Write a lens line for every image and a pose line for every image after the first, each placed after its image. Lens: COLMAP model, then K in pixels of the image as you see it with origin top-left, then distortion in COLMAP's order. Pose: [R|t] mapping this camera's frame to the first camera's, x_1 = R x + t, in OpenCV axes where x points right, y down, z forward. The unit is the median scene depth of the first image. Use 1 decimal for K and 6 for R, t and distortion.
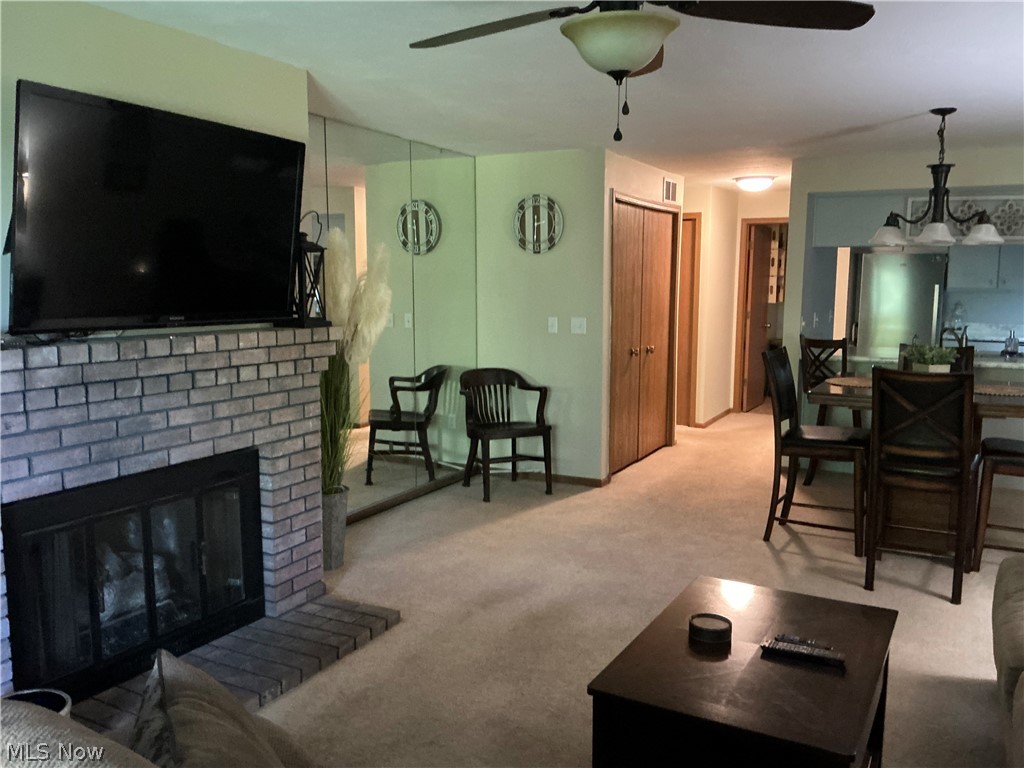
lens RADIAL K [[848.6, 0, 512.0], [0, 848.6, 384.0], [0, 0, 1]] dist [0.150744, -0.307018]
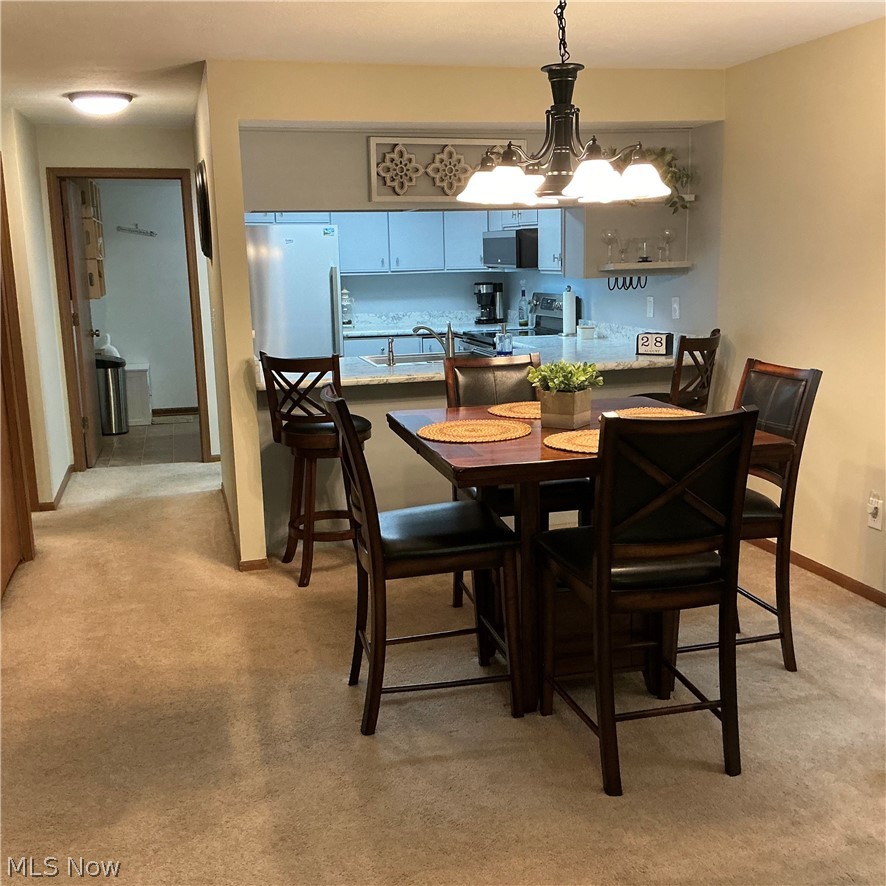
lens RADIAL K [[980.5, 0, 446.0], [0, 980.5, 441.5], [0, 0, 1]] dist [0.169166, -0.380508]
pose [[0.729853, -0.147852, 0.667424, -0.056821], [0.109702, 0.989009, 0.099128, -0.051455], [-0.674745, 0.000869, 0.738051, 0.392856]]
